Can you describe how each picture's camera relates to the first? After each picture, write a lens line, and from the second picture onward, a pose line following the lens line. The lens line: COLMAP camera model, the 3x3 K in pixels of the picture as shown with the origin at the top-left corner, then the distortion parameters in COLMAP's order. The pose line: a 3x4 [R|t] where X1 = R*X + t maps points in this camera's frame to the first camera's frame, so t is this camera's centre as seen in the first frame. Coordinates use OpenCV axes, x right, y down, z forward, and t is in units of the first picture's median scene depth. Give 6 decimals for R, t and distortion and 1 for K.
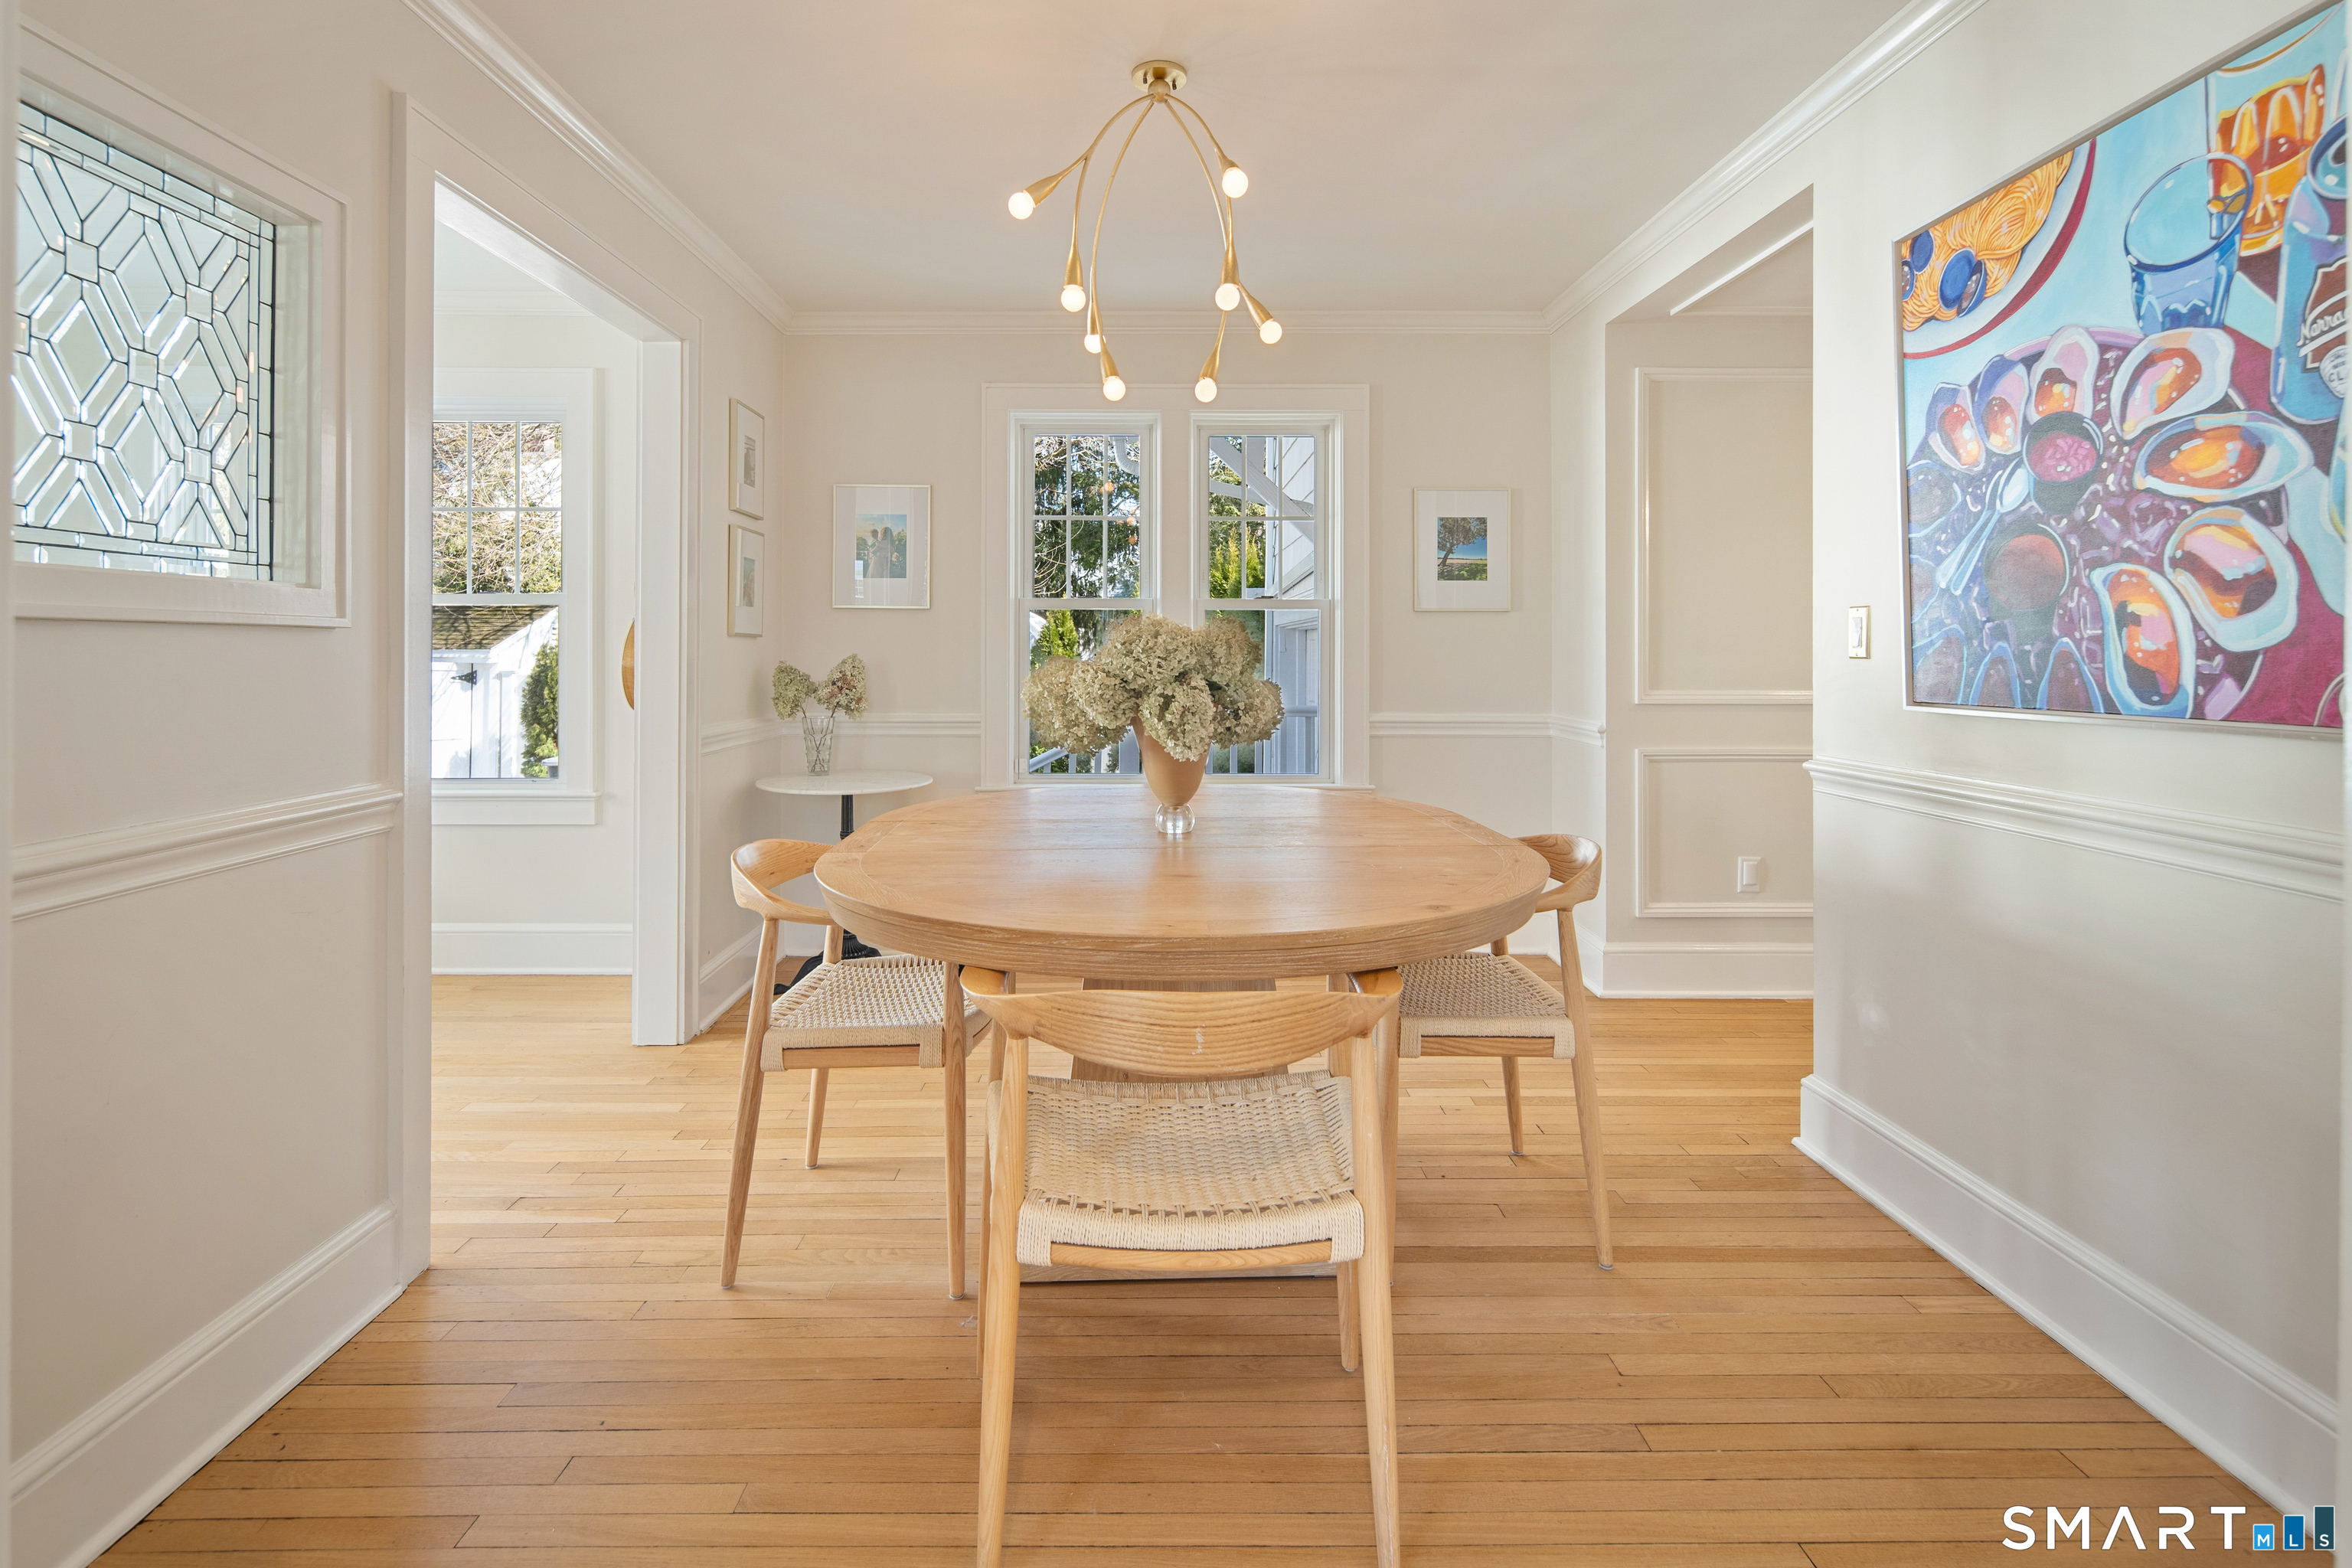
lens RADIAL K [[1159.3, 0, 1179.0], [0, 1159.3, 645.7], [0, 0, 1]] dist [0.005631, -0.004377]
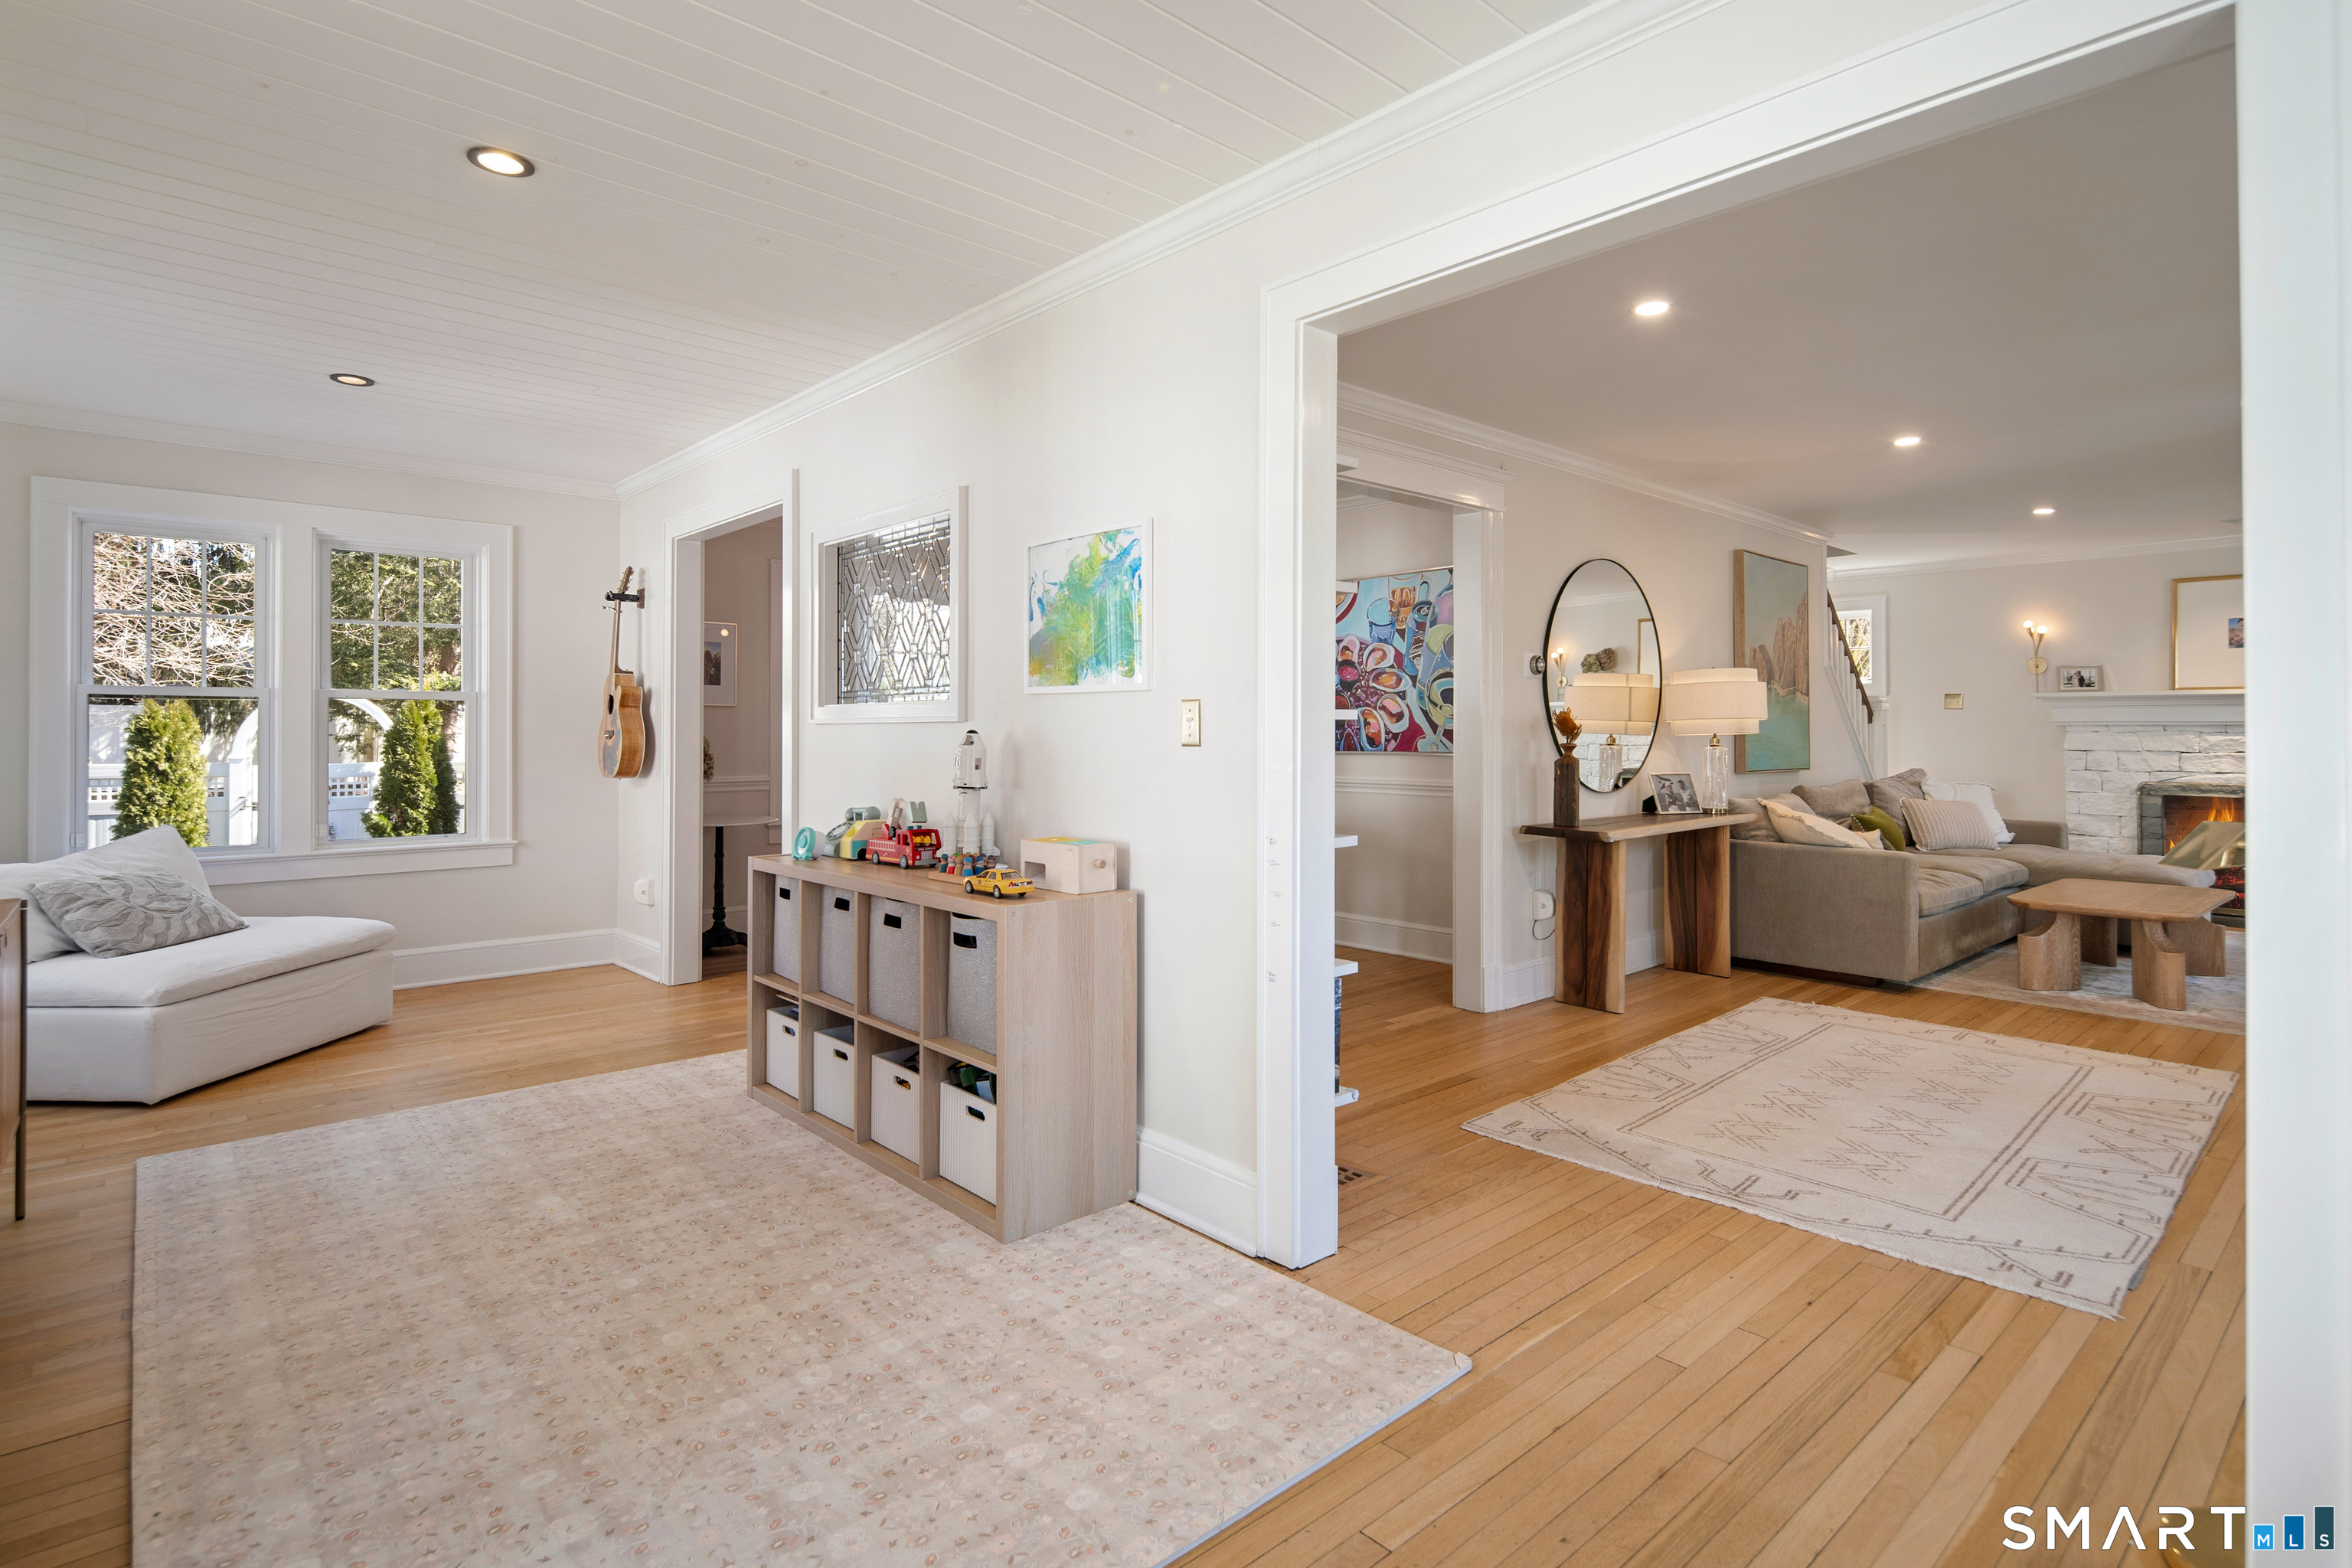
lens RADIAL K [[1159.3, 0, 1175.8], [0, 1159.3, 721.2], [0, 0, 1]] dist [0.005631, -0.004377]
pose [[0.743738, 0.002770, 0.668465, -1.683456], [0.000008, 0.999991, -0.004153, -0.012846], [-0.668471, 0.003094, 0.743732, -1.043011]]
